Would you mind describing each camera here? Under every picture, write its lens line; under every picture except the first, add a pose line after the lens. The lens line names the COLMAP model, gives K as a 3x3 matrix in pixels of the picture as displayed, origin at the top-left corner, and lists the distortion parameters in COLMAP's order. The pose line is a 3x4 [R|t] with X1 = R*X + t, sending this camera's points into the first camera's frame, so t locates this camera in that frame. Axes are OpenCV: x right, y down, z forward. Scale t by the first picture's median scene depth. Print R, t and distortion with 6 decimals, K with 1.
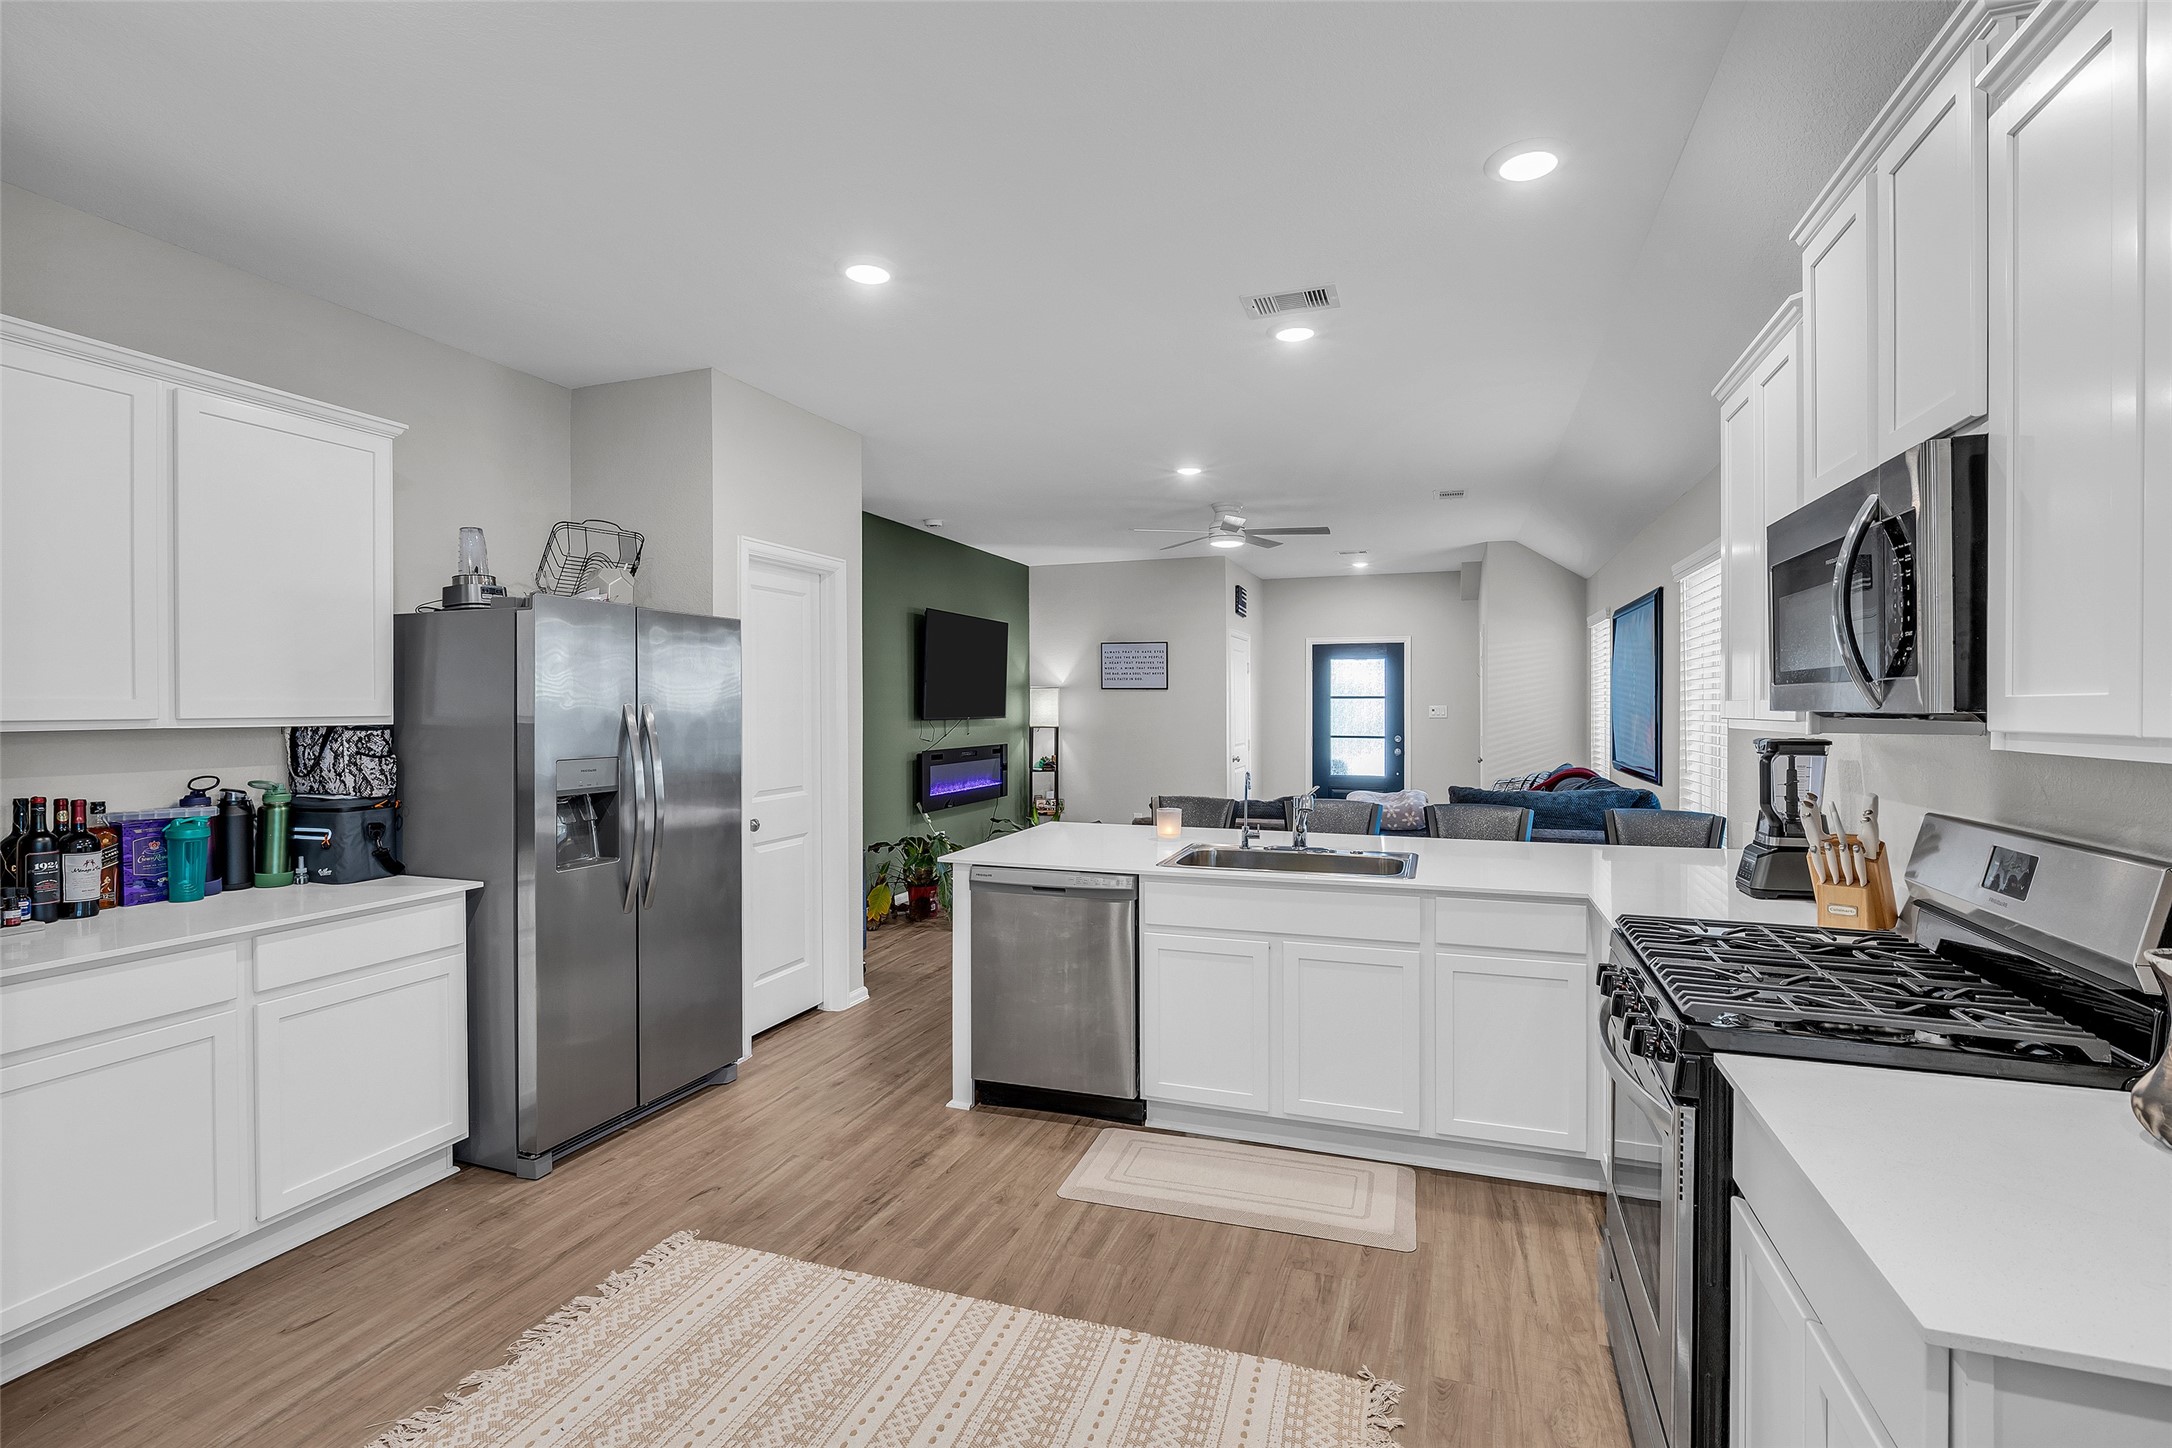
lens RADIAL K [[999.1, 0, 1088.4], [0, 999.1, 710.4], [0, 0, 1]] dist [-0.017766, 0.004217]
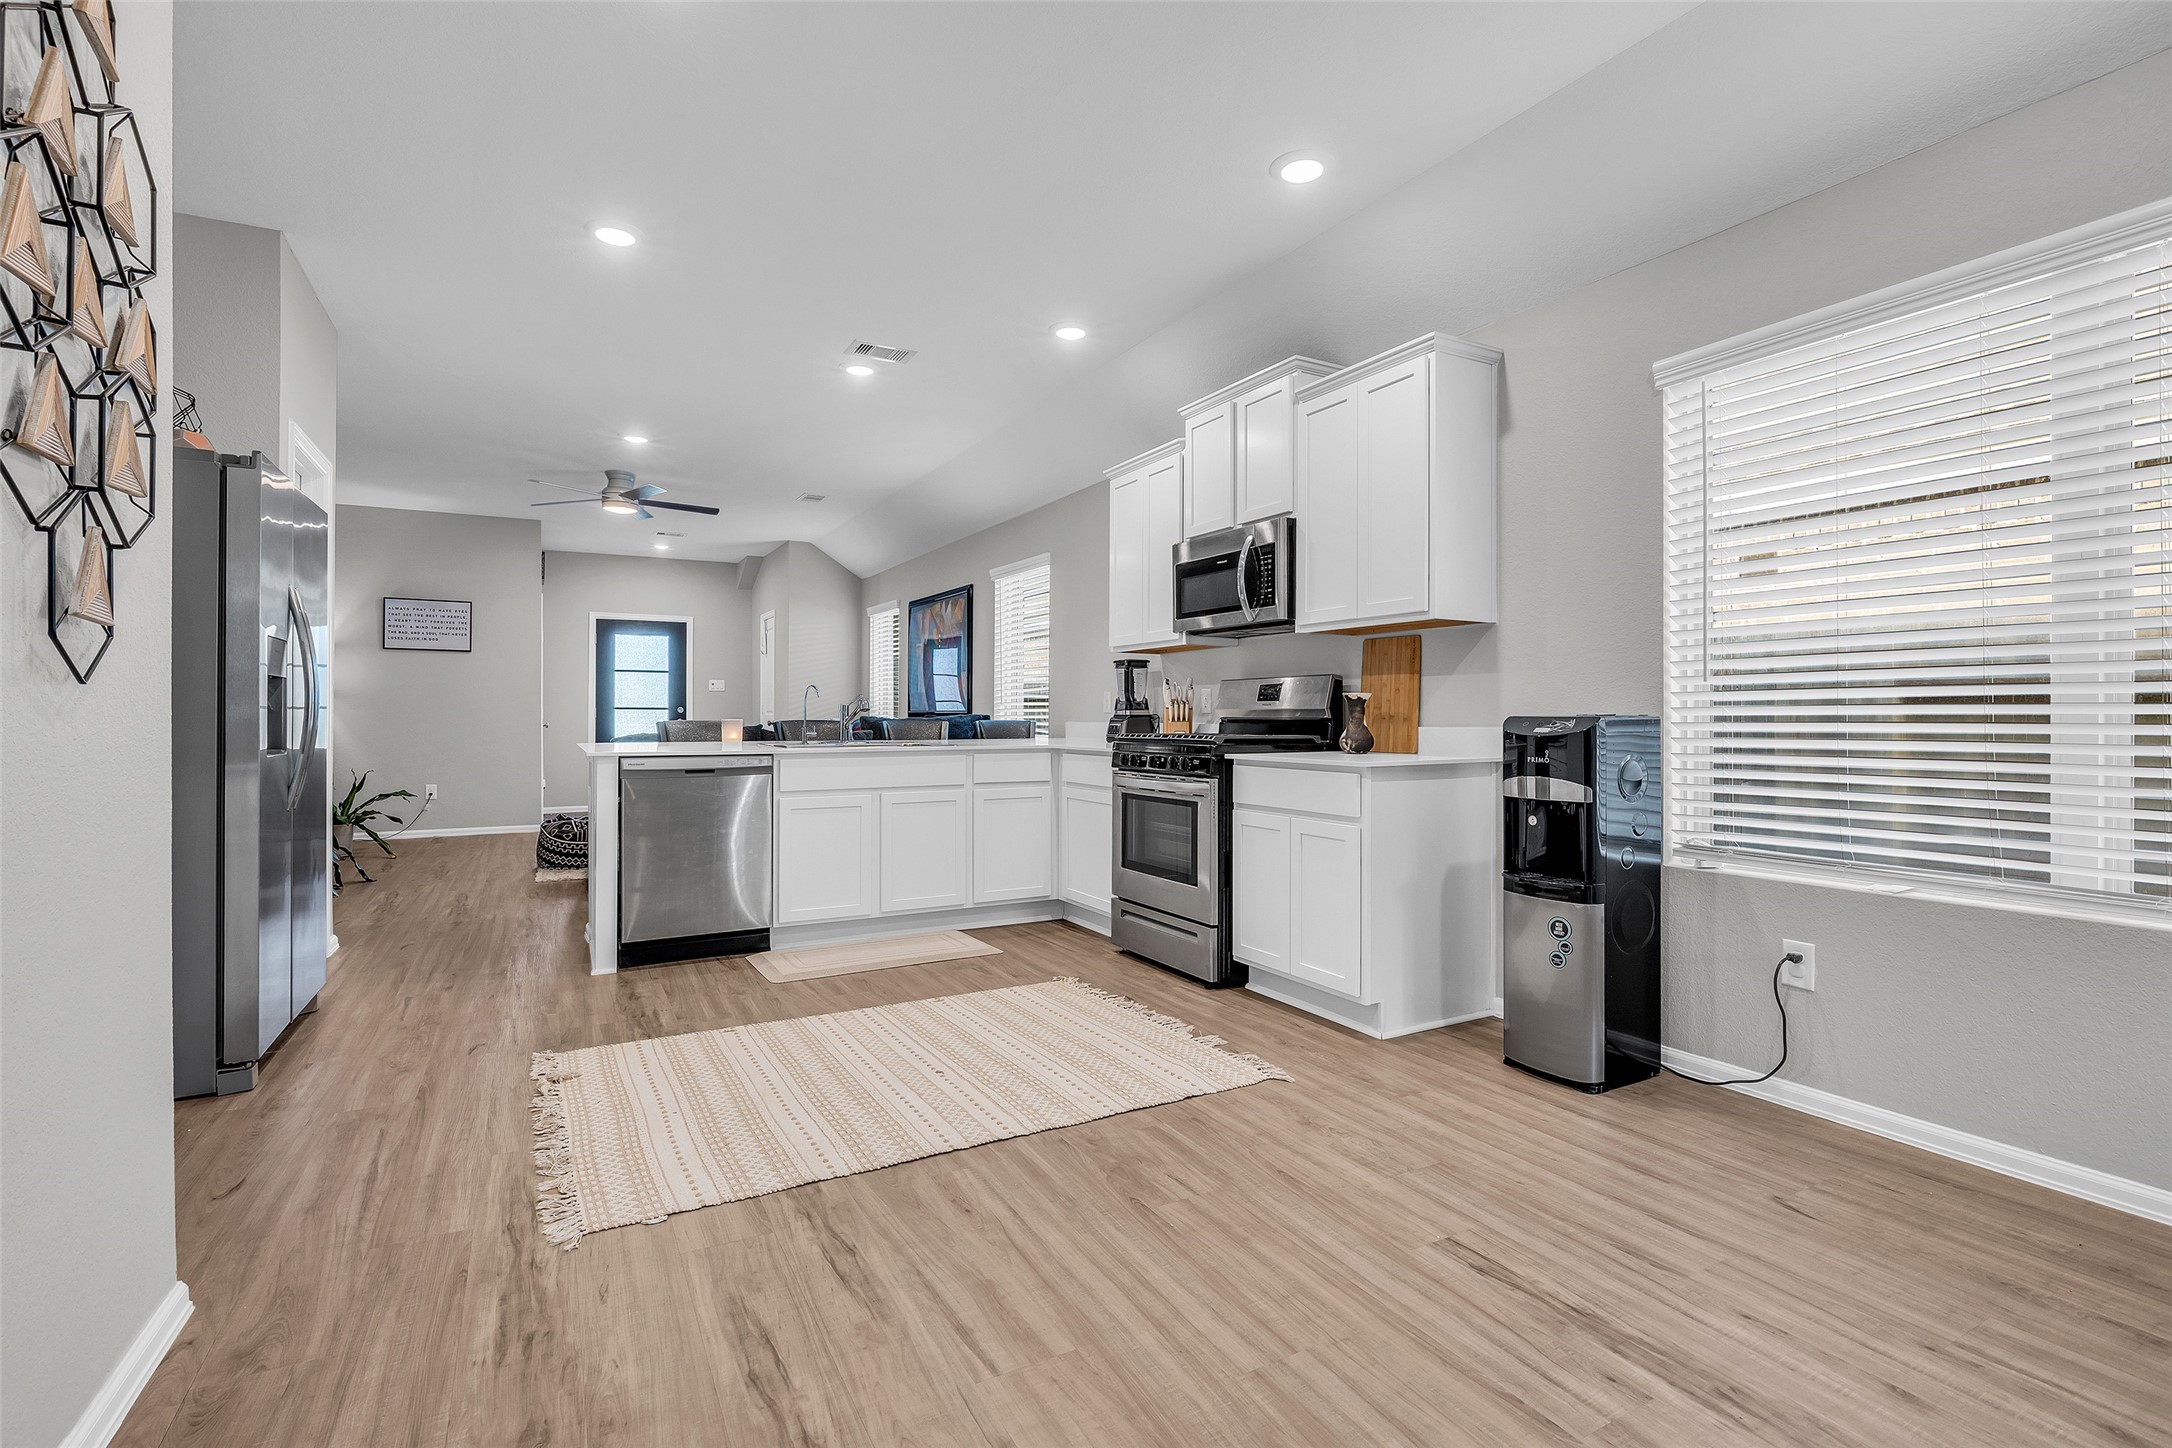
lens RADIAL K [[999.1, 0, 1088.1], [0, 999.1, 714.5], [0, 0, 1]] dist [-0.017766, 0.004217]
pose [[0.658344, 0.002268, 0.752714, -0.512534], [0.001813, 0.999988, -0.004599, 0.091595], [-0.752715, 0.004392, 0.658332, -0.130774]]
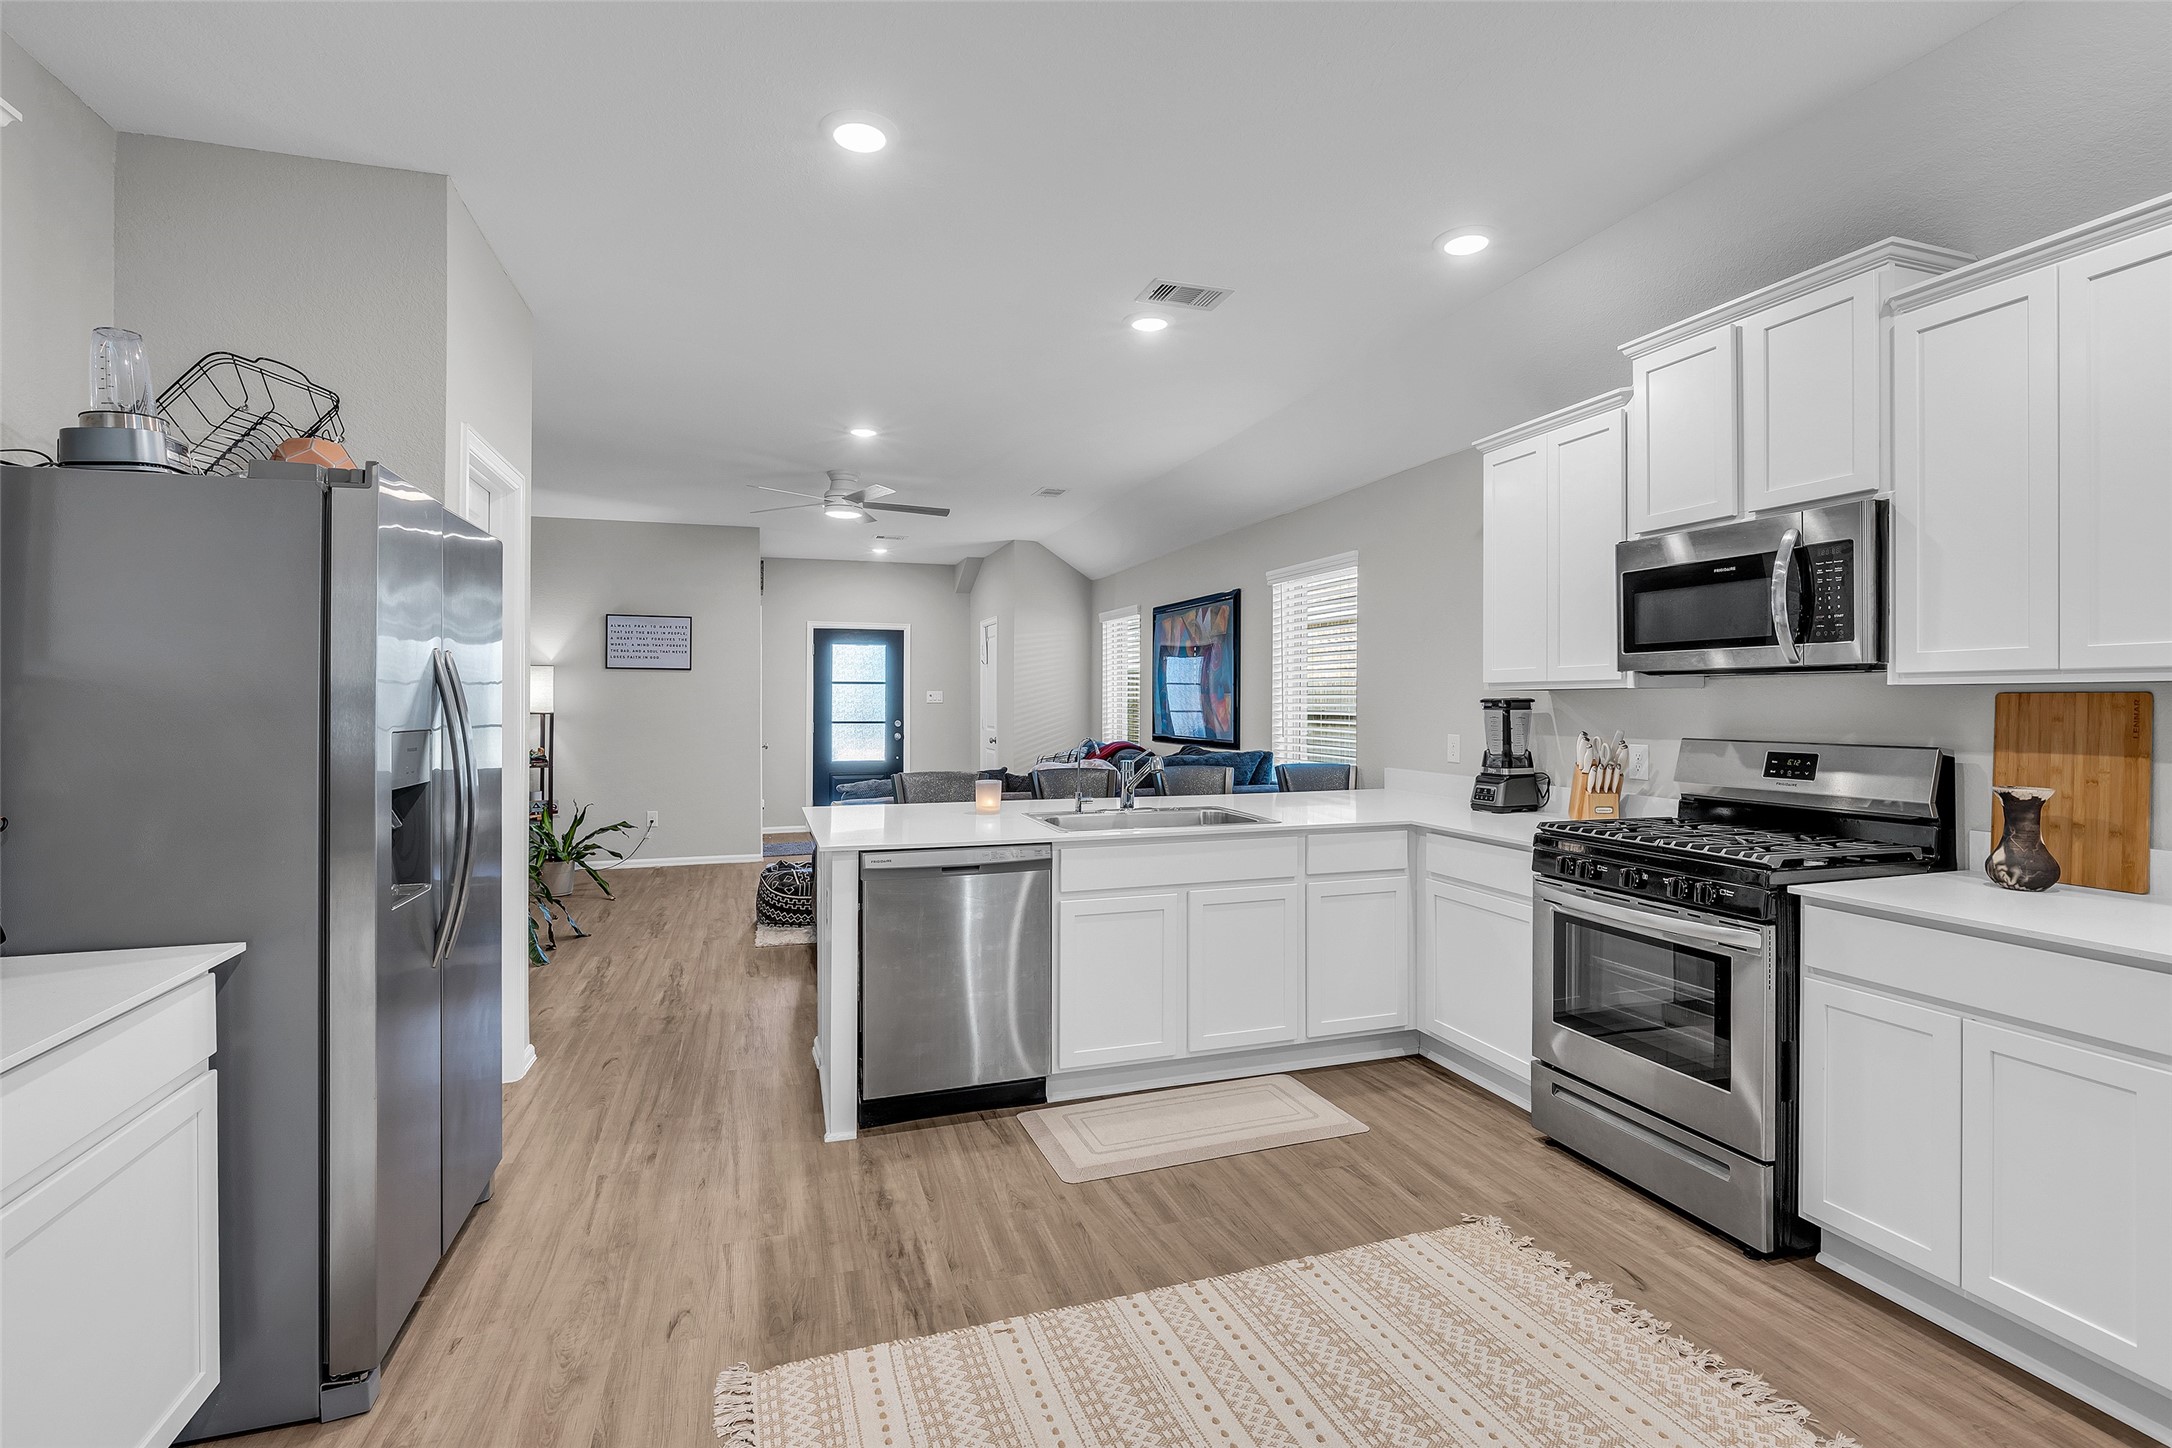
lens RADIAL K [[999.1, 0, 1083.9], [0, 999.1, 698.8], [0, 0, 1]] dist [-0.017766, 0.004217]
pose [[0.787447, 0.002639, 0.616377, -0.407263], [0.001834, 0.999976, -0.006624, 0.023872], [-0.616380, 0.006346, 0.787423, 0.166455]]
